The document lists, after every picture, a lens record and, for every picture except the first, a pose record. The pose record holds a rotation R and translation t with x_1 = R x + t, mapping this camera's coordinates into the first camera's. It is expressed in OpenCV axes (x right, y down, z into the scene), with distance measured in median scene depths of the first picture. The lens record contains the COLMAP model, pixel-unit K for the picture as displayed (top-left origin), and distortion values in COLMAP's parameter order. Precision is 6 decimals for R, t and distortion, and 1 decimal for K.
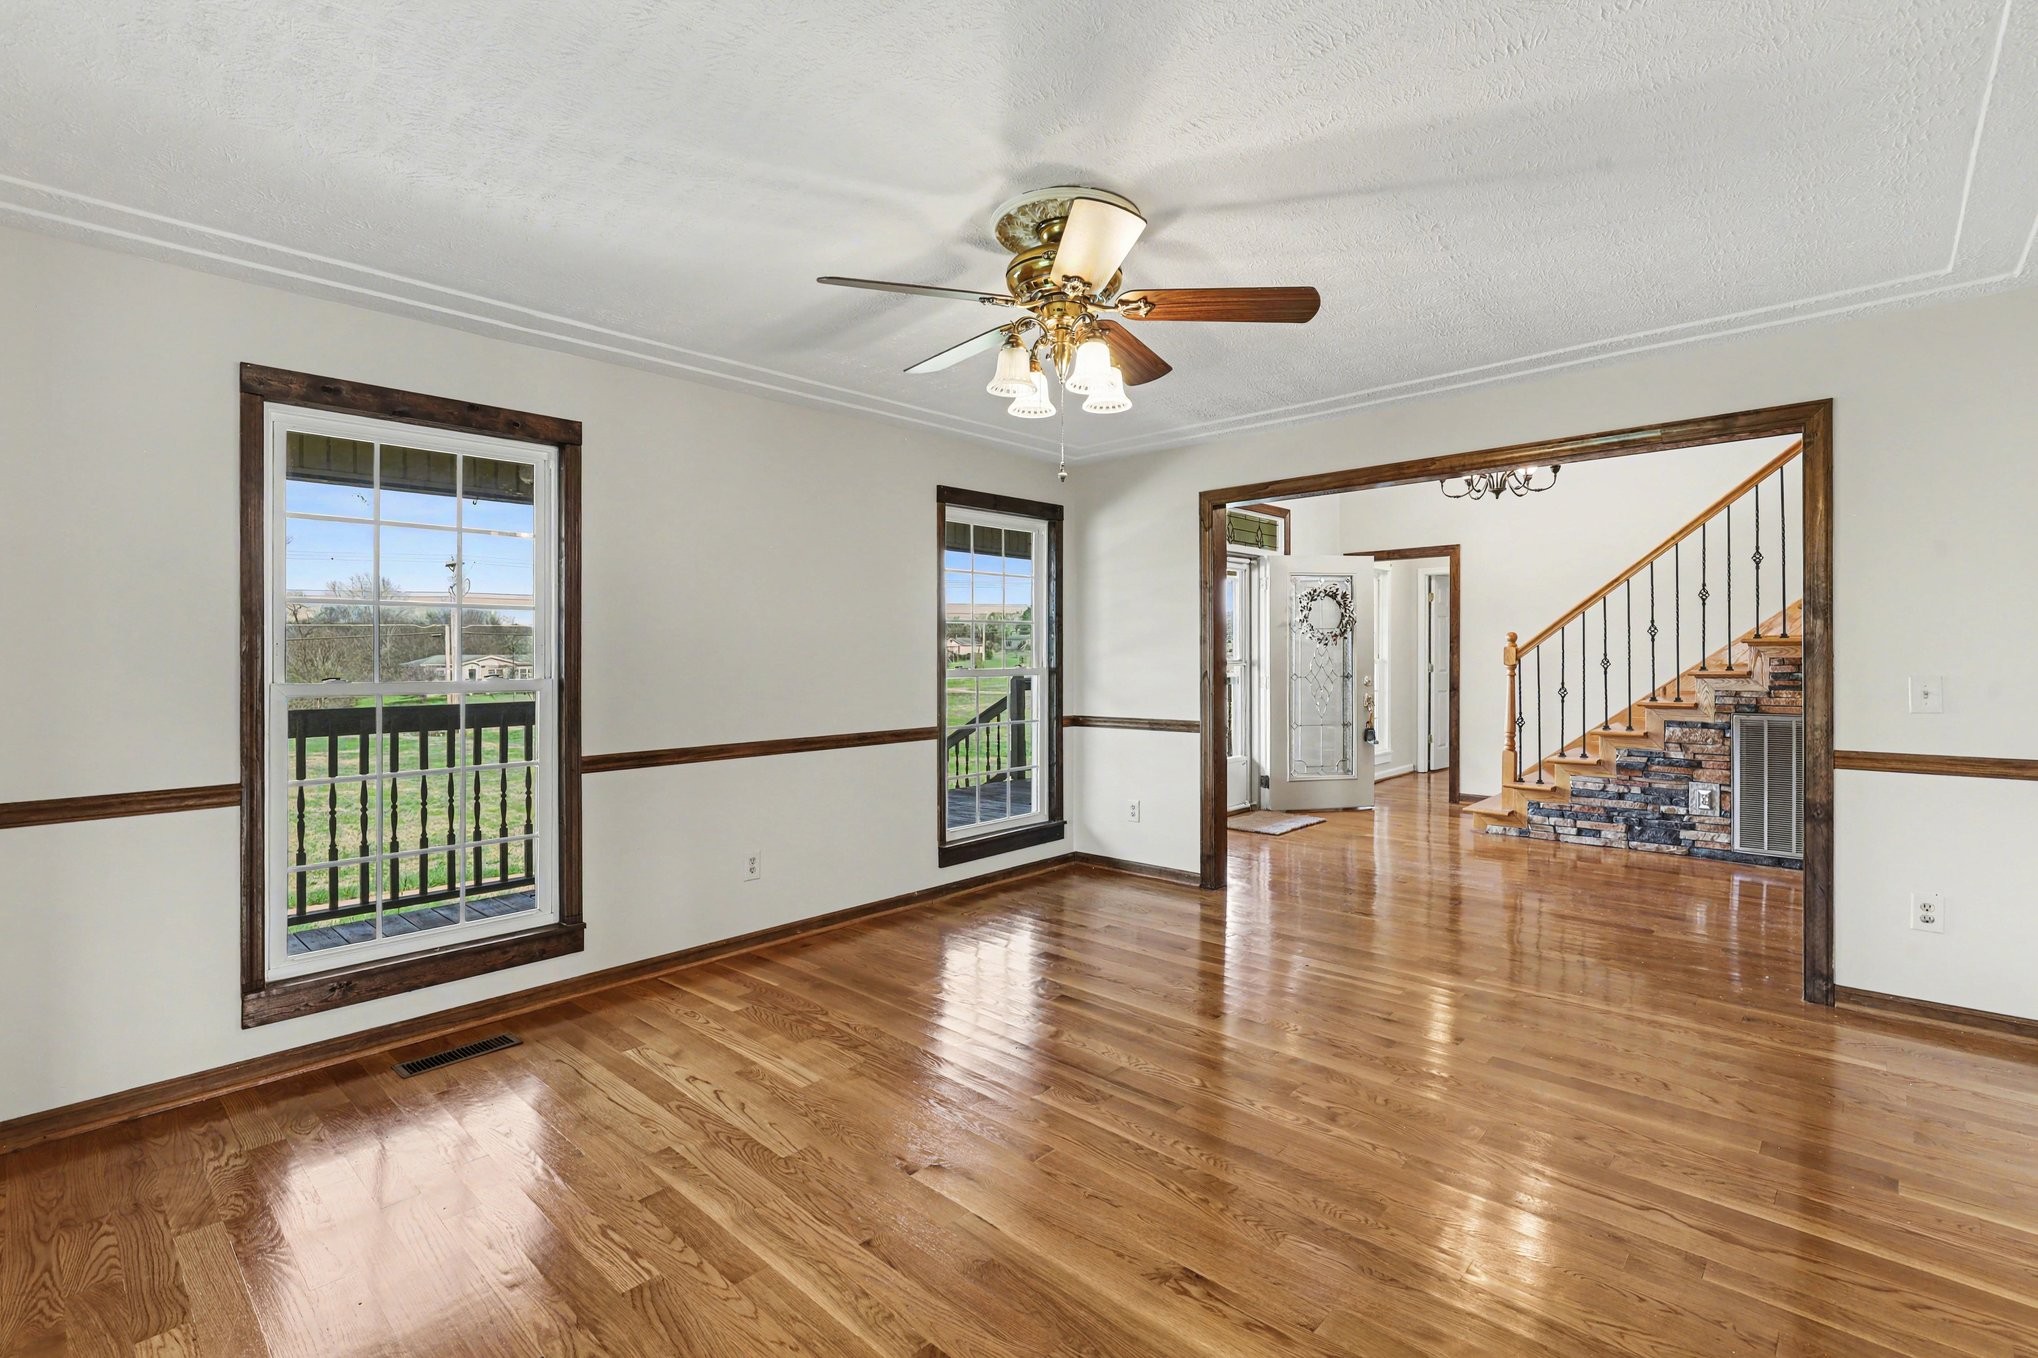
lens RADIAL K [[924.5, 0, 1022.4], [0, 924.5, 659.7], [0, 0, 1]] dist [-0.002512, -0.000619]
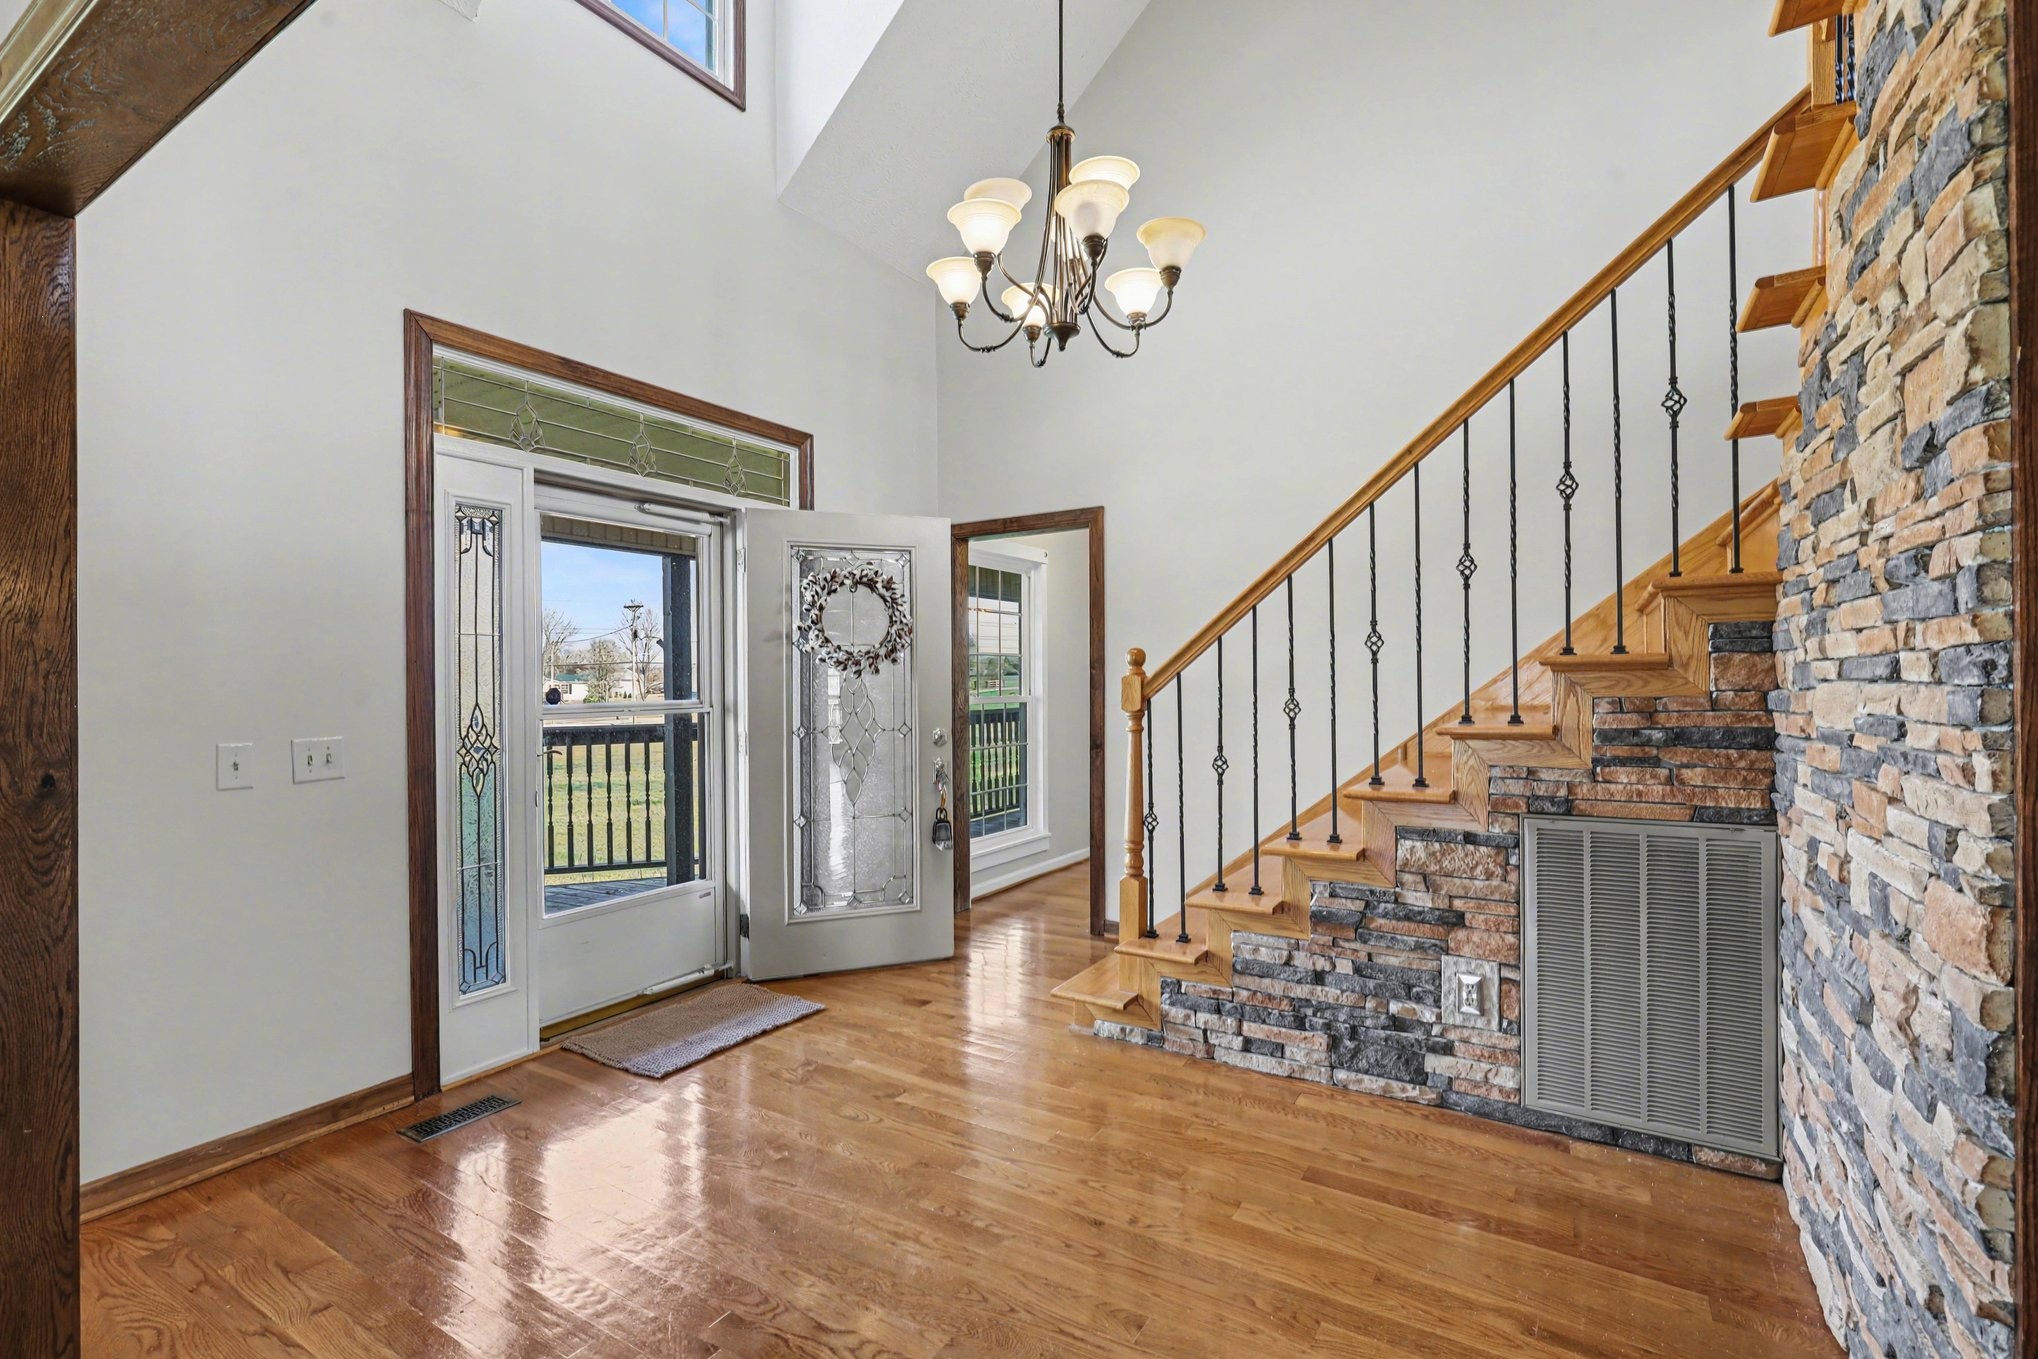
lens RADIAL K [[924.5, 0, 1021.8], [0, 924.5, 688.4], [0, 0, 1]] dist [-0.002512, -0.000619]
pose [[0.984392, -0.002887, 0.175968, 0.412234], [0.003862, 0.999979, -0.005199, -0.004952], [-0.175950, 0.005798, 0.984382, 0.549841]]
